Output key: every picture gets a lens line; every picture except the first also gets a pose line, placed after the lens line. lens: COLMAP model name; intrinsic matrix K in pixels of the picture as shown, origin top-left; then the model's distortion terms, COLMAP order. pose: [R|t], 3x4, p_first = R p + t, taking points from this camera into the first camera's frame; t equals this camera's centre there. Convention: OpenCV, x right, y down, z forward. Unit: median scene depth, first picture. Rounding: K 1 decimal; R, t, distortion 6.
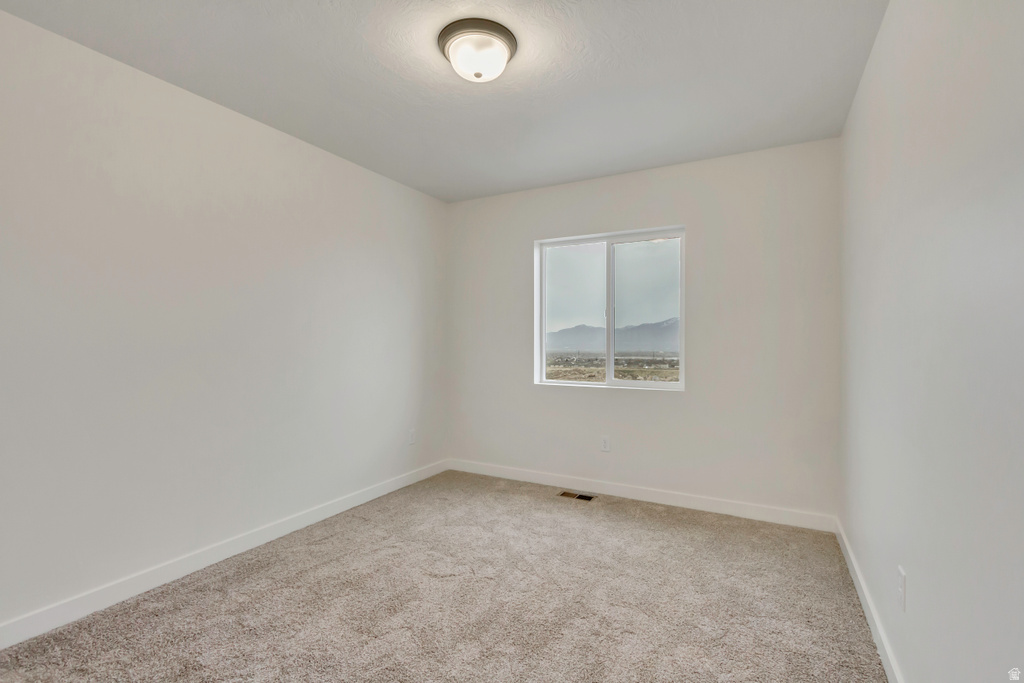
lens RADIAL K [[466.2, 0, 512.0], [0, 466.2, 341.5], [0, 0, 1]] dist [-0.000657, -0.000225]
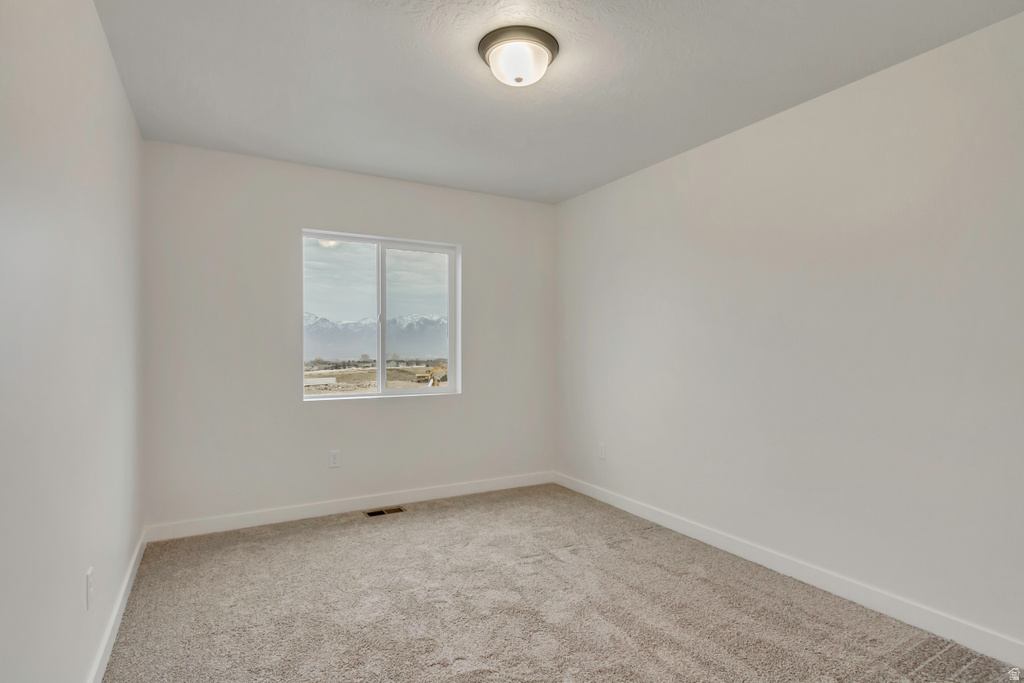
lens RADIAL K [[466.2, 0, 512.0], [0, 466.2, 341.5], [0, 0, 1]] dist [-0.000657, -0.000225]
pose [[0.552890, 0.002121, 0.833251, -0.478525], [0.001886, 0.999991, -0.003797, -0.008994], [-0.833252, 0.003671, 0.552881, 0.250662]]
